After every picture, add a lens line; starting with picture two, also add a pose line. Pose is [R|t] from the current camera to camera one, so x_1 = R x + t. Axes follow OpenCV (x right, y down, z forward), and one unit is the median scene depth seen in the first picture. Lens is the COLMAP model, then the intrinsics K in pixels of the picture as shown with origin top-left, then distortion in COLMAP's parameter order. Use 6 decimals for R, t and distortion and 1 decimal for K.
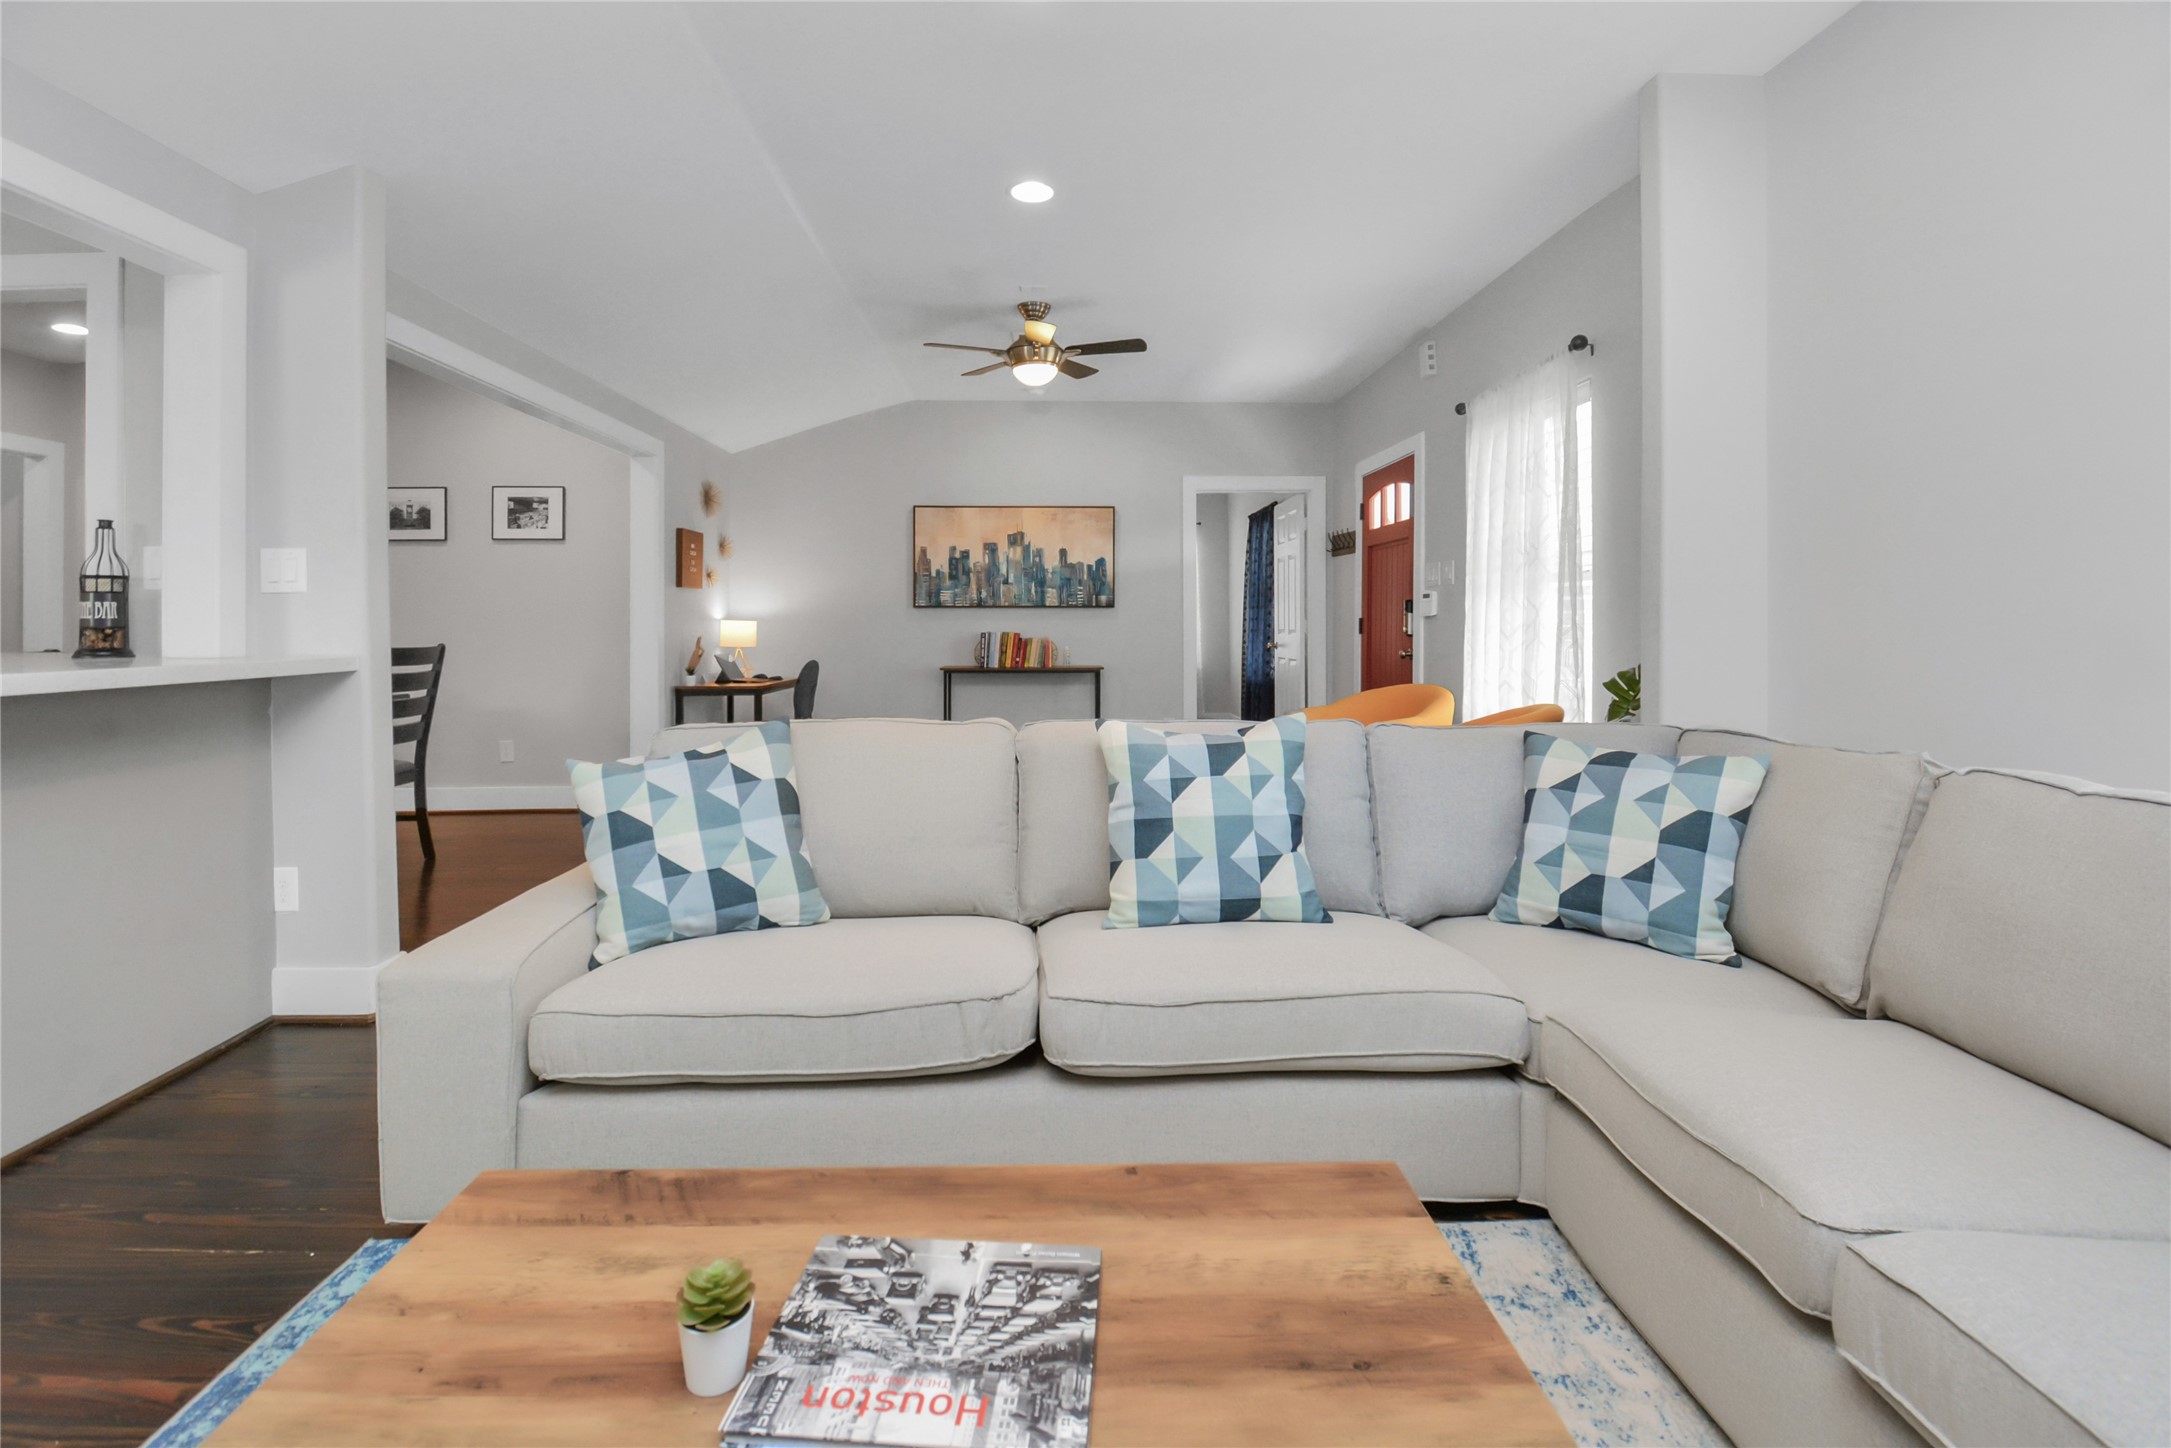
lens RADIAL K [[978.2, 0, 1106.7], [0, 978.2, 631.3], [0, 0, 1]] dist [0.001876, -0.000277]
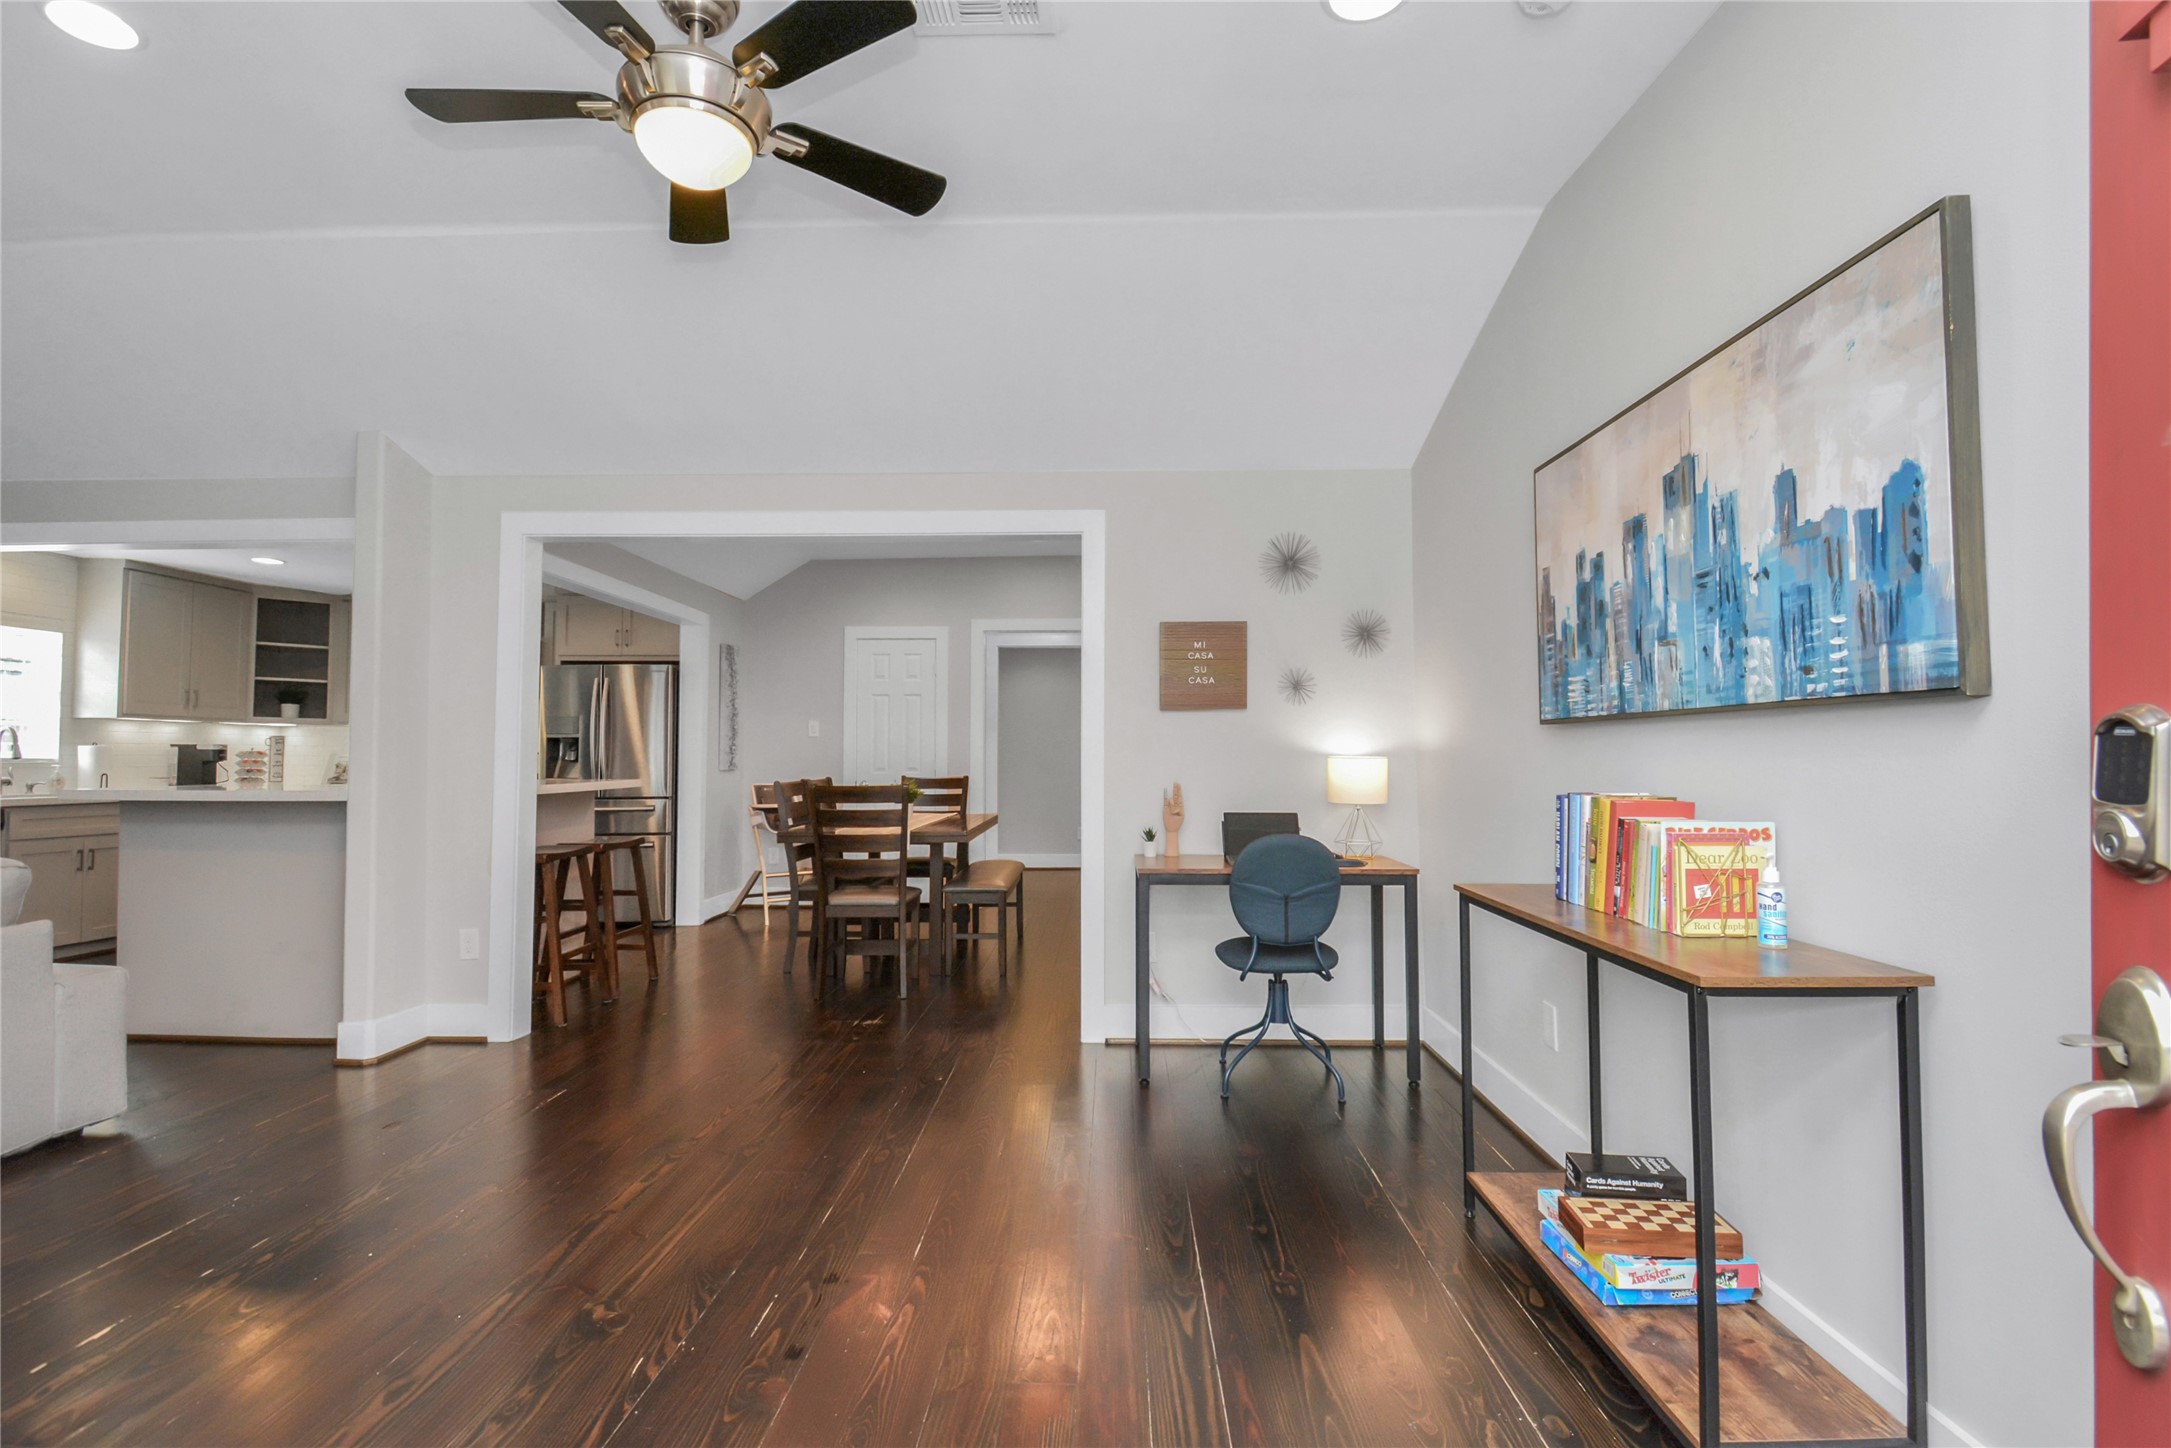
lens RADIAL K [[1030.8, 0, 1087.4], [0, 1030.8, 736.4], [0, 0, 1]] dist [0.001281, 0.000043]
pose [[-0.064660, -0.017928, -0.997746, 0.232733], [-0.008094, 0.999815, -0.017441, -0.011391], [0.997875, 0.006948, -0.064793, 0.858356]]
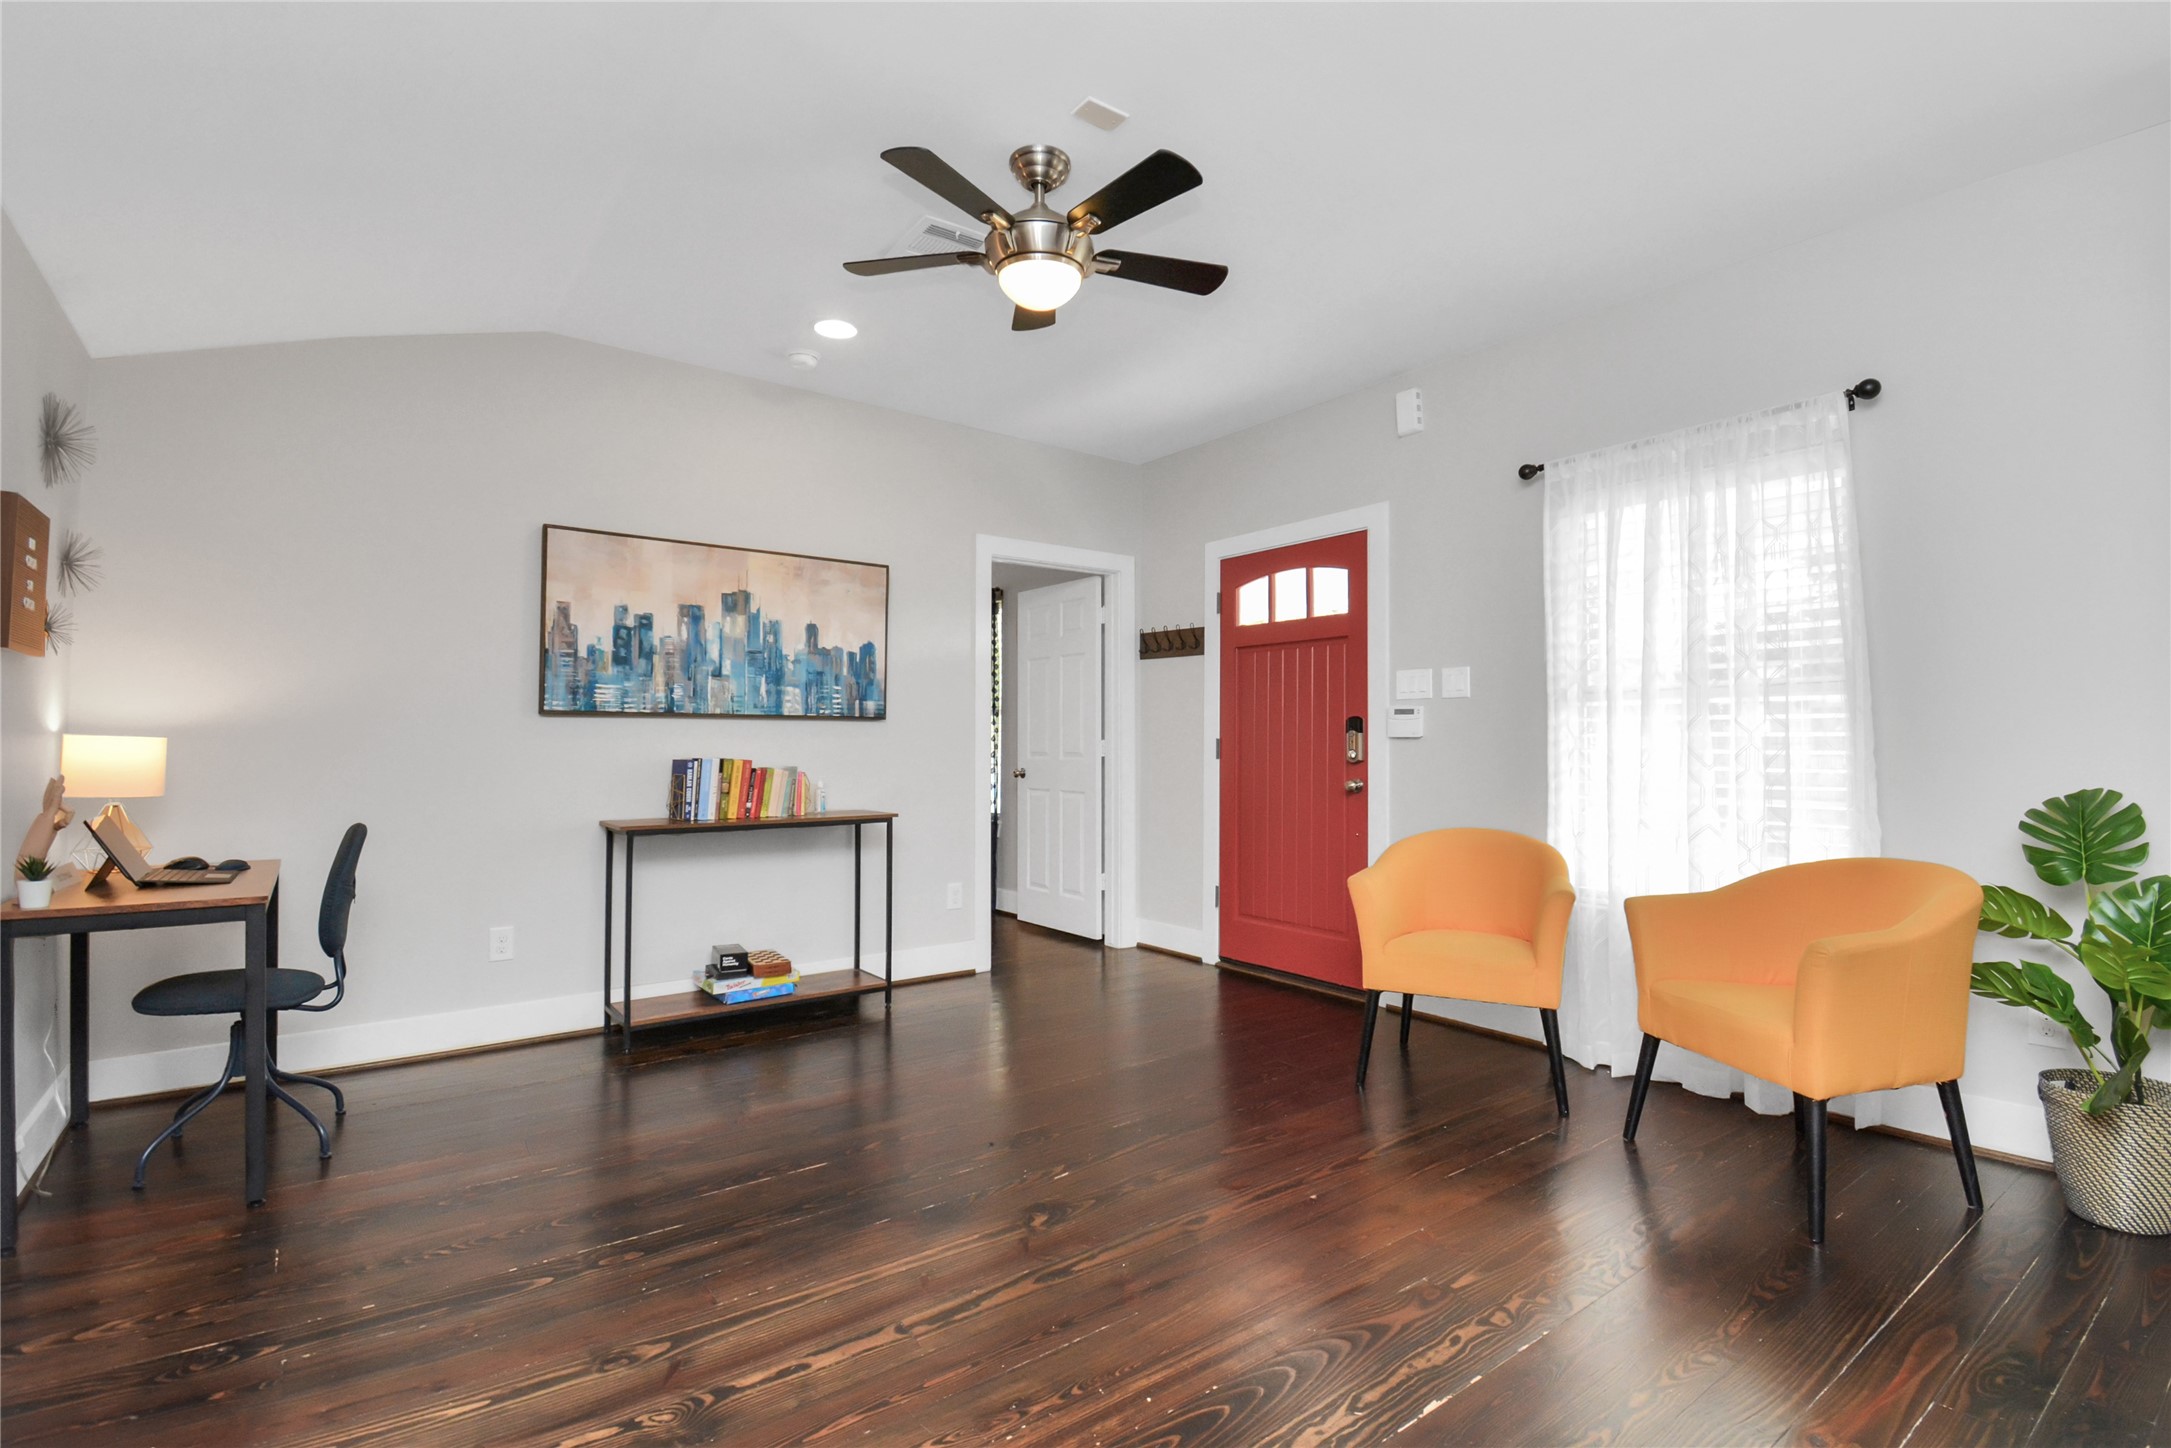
lens RADIAL K [[990.1, 0, 1090.6], [0, 990.1, 731.9], [0, 0, 1]] dist [0.002870, -0.000102]
pose [[0.823014, 0.010201, 0.567930, -0.261397], [0.000103, 0.999836, -0.018107, -0.004534], [-0.568022, 0.014961, 0.822878, 0.389984]]
